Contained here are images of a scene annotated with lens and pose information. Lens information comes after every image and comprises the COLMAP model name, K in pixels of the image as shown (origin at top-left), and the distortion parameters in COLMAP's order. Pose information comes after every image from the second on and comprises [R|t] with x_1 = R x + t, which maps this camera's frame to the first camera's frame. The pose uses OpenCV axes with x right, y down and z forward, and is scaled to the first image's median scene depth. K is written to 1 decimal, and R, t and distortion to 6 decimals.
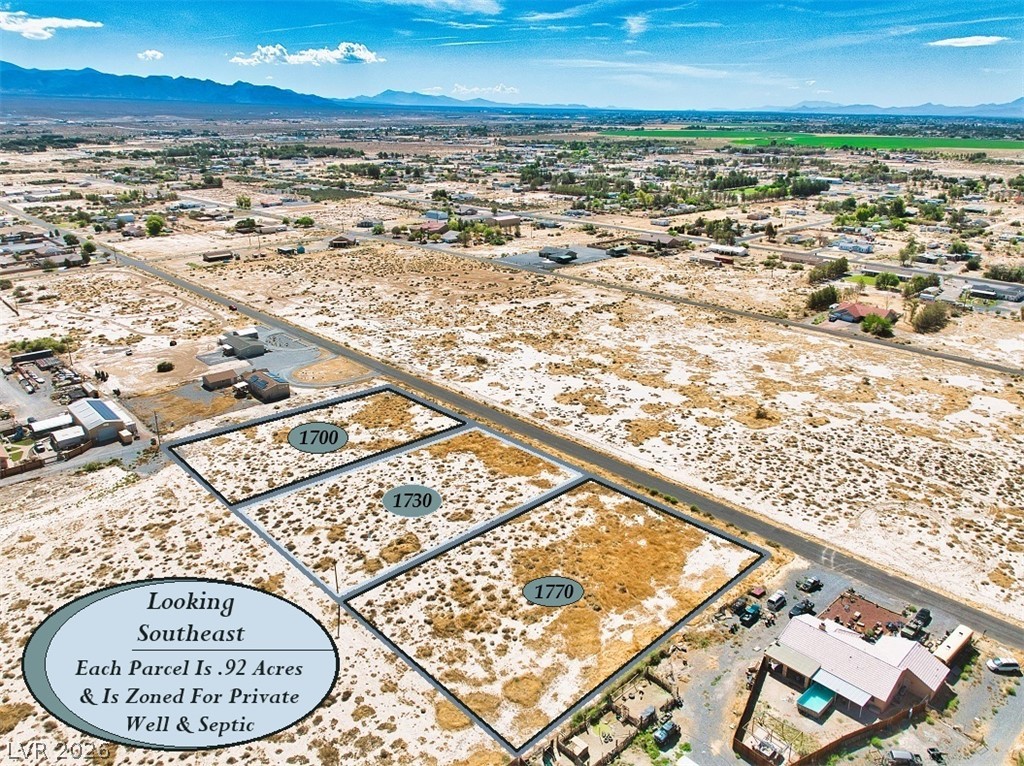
lens RADIAL K [[754.1, 0, 517.5], [0, 754.1, 387.1], [0, 0, 1]] dist [-0.009863, -0.041555]
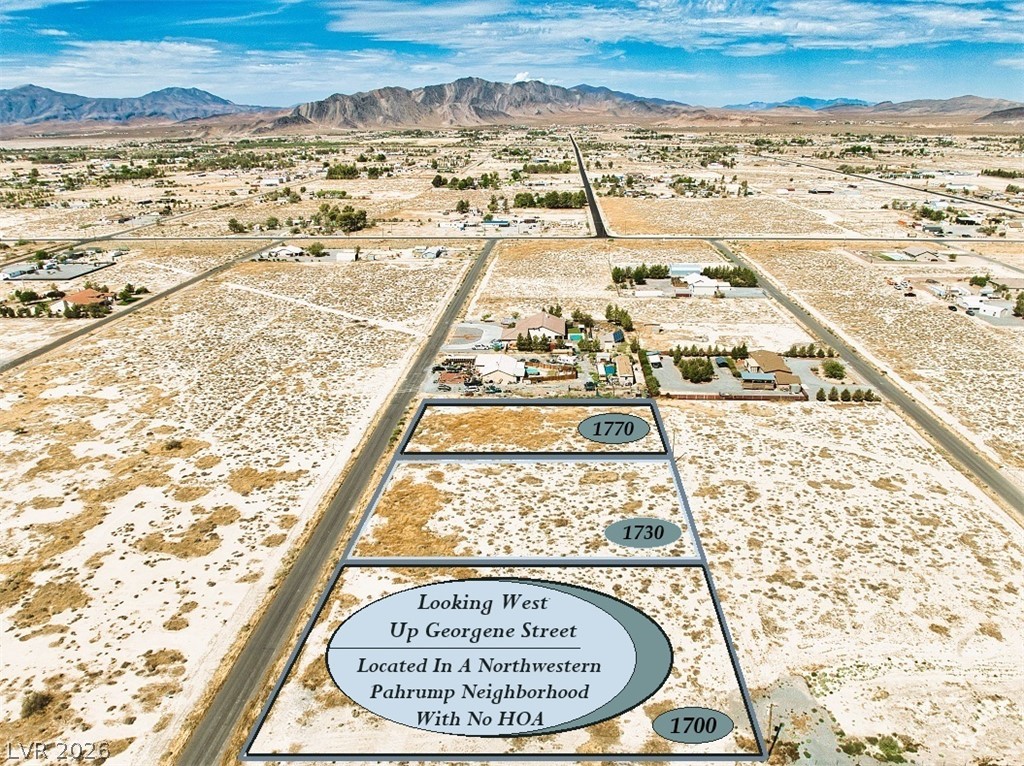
lens RADIAL K [[754.1, 0, 517.5], [0, 754.1, 387.1], [0, 0, 1]] dist [-0.009863, -0.041555]
pose [[-0.701768, -0.227261, 0.675184, -0.612490], [0.257454, 0.802797, 0.537805, -0.426539], [-0.664258, 0.551244, -0.504868, 1.167798]]
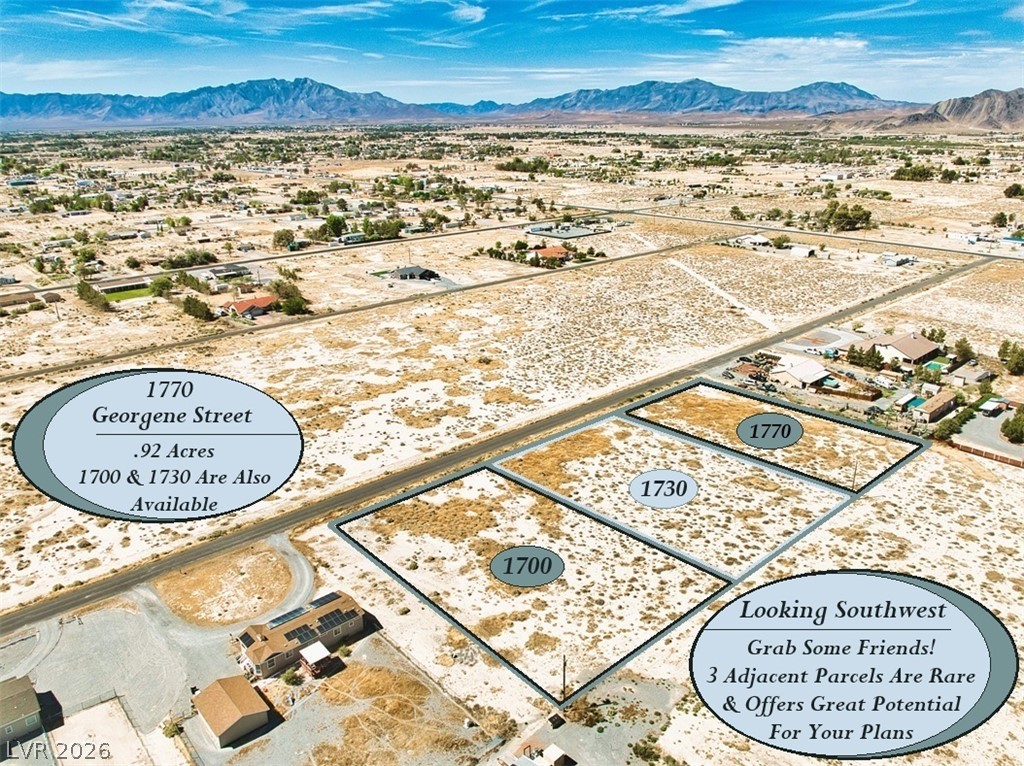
lens RADIAL K [[754.1, 0, 517.5], [0, 754.1, 387.1], [0, 0, 1]] dist [-0.009863, -0.041555]
pose [[-0.011581, -0.331621, 0.943342, -0.868321], [0.345528, 0.883964, 0.314989, -0.300049], [-0.938337, 0.329599, 0.104347, 0.848610]]
